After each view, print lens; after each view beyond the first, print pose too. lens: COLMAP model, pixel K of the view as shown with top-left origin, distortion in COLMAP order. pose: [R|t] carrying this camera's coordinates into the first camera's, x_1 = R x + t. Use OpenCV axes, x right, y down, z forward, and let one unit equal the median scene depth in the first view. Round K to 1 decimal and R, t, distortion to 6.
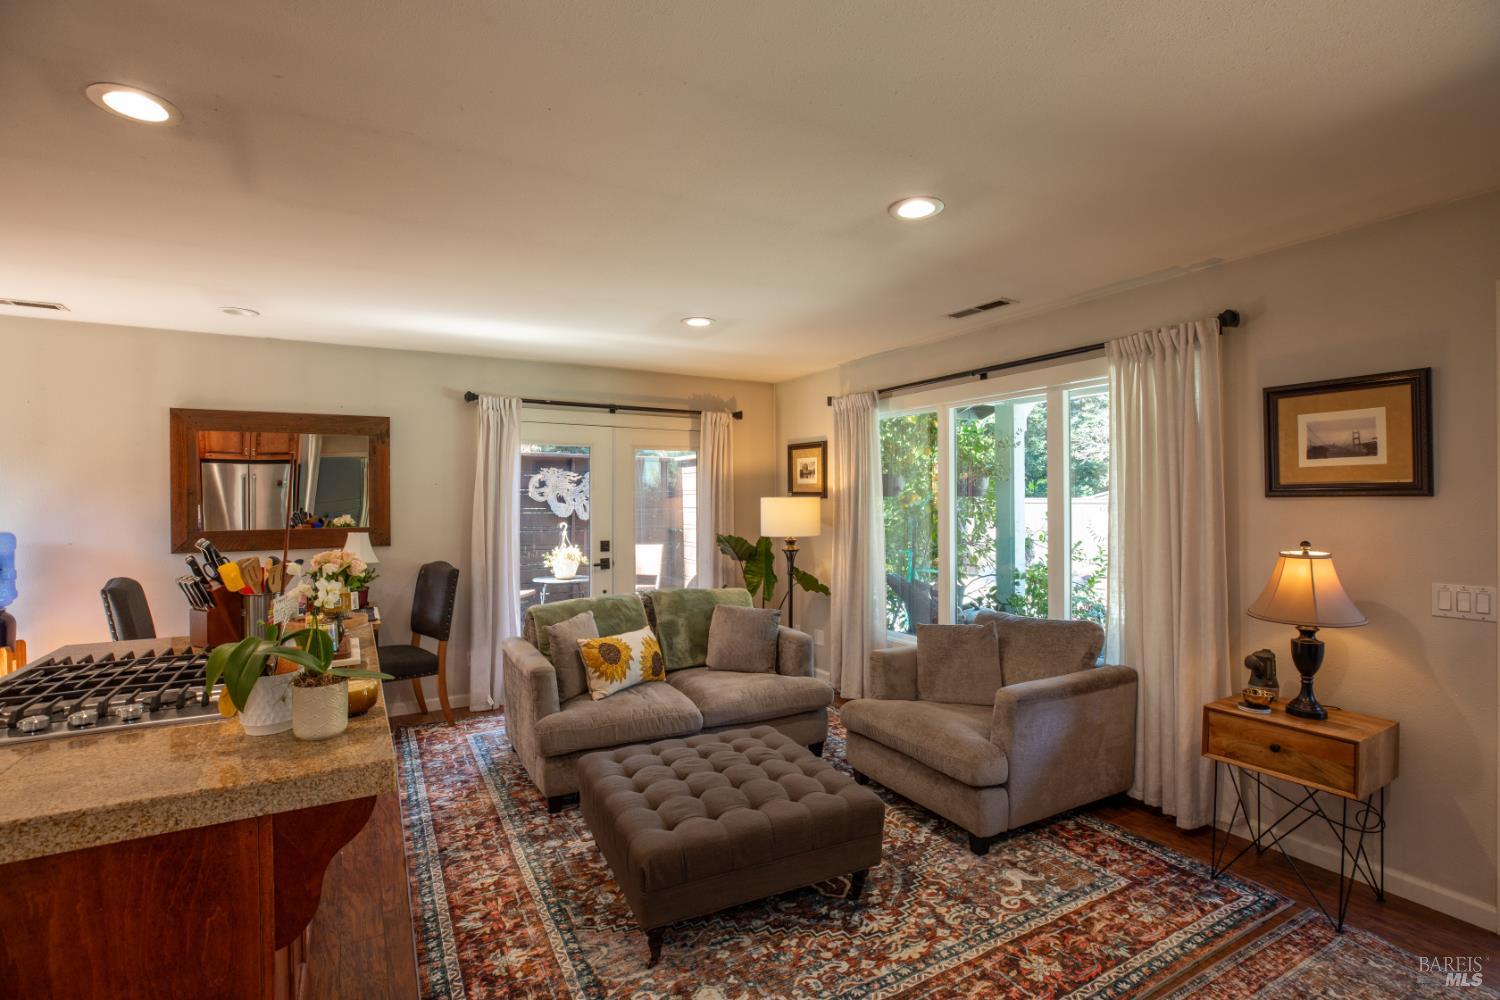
lens RADIAL K [[694.4, 0, 760.8], [0, 694.4, 497.1], [0, 0, 1]] dist [-0.038447, 0.013660]
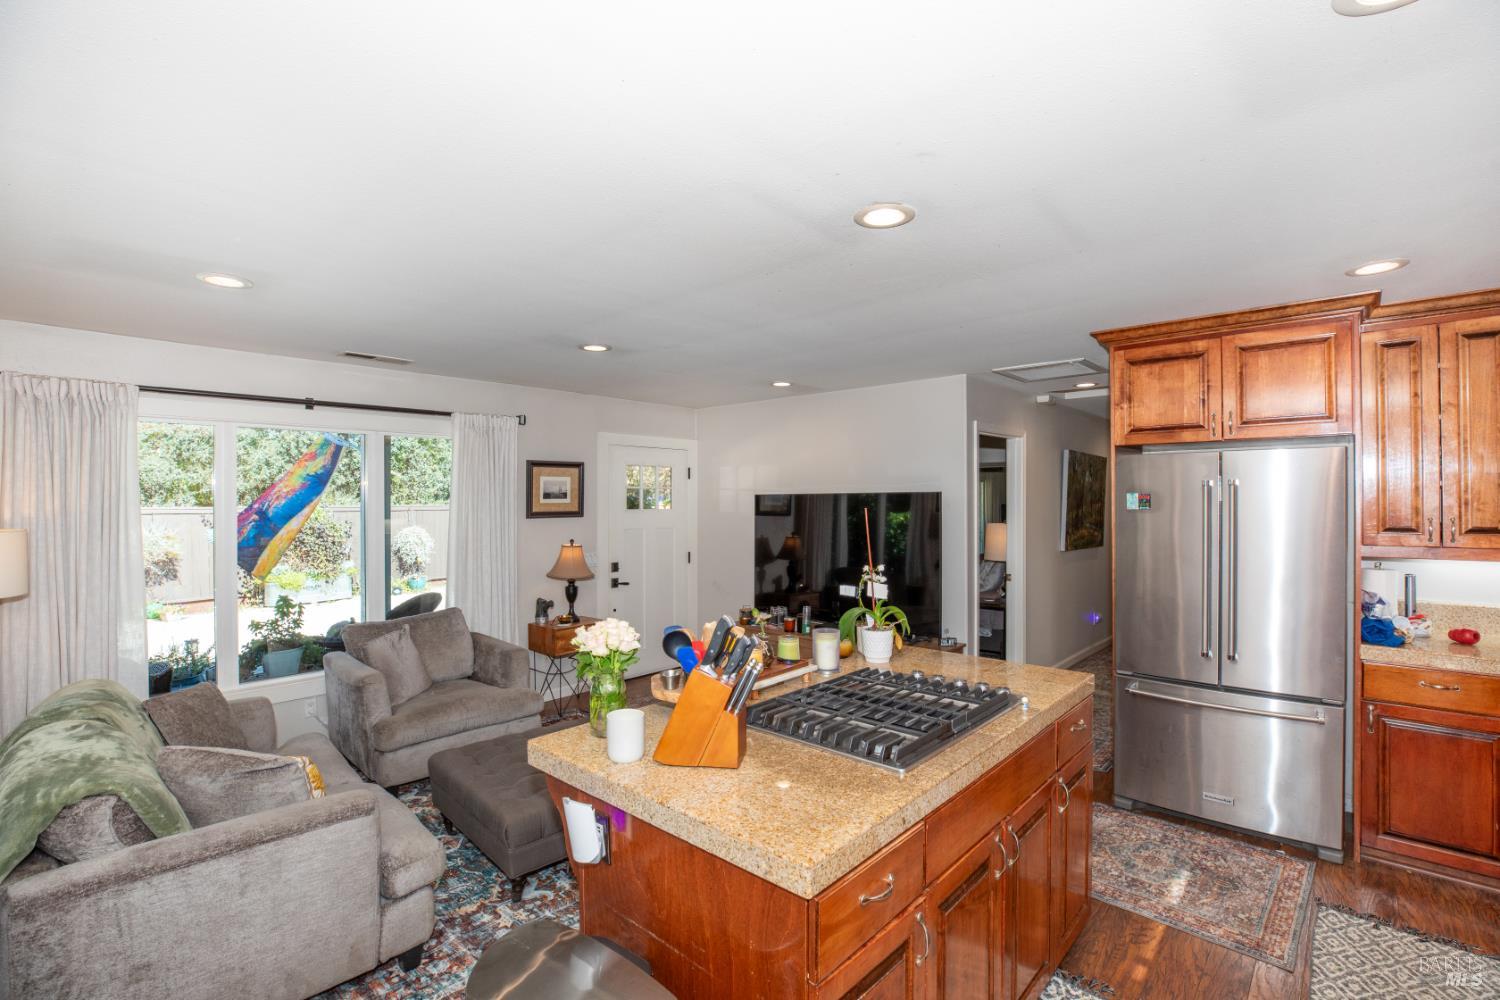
lens RADIAL K [[667.6, 0, 750.0], [0, 667.6, 500.0], [0, 0, 1]] dist [-0.039767, 0.006653]
pose [[-0.289928, 0.005153, 0.957035, -1.313608], [0.002539, 0.999986, -0.004616, -0.045167], [-0.957045, 0.001092, -0.289937, 1.054577]]
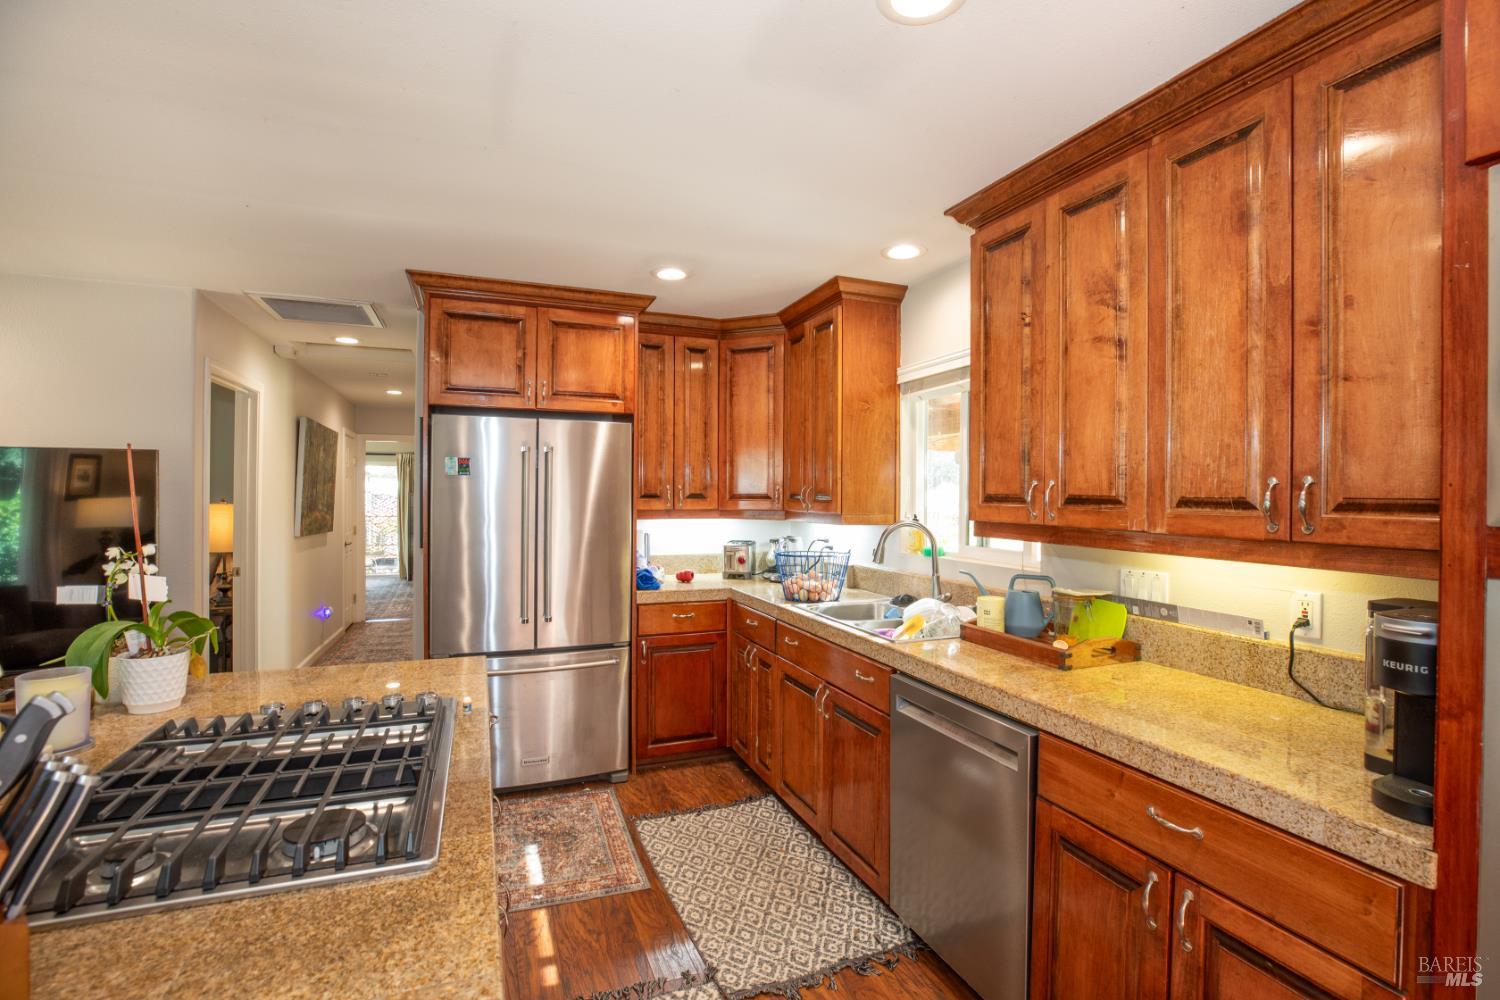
lens RADIAL K [[681.1, 0, 747.1], [0, 681.1, 496.1], [0, 0, 1]] dist [-0.037875, 0.011732]
pose [[-0.987360, -0.004447, 0.158431, -1.006472], [-0.004881, 0.999985, -0.002353, 0.006973], [-0.158418, -0.003097, -0.987367, 1.067424]]
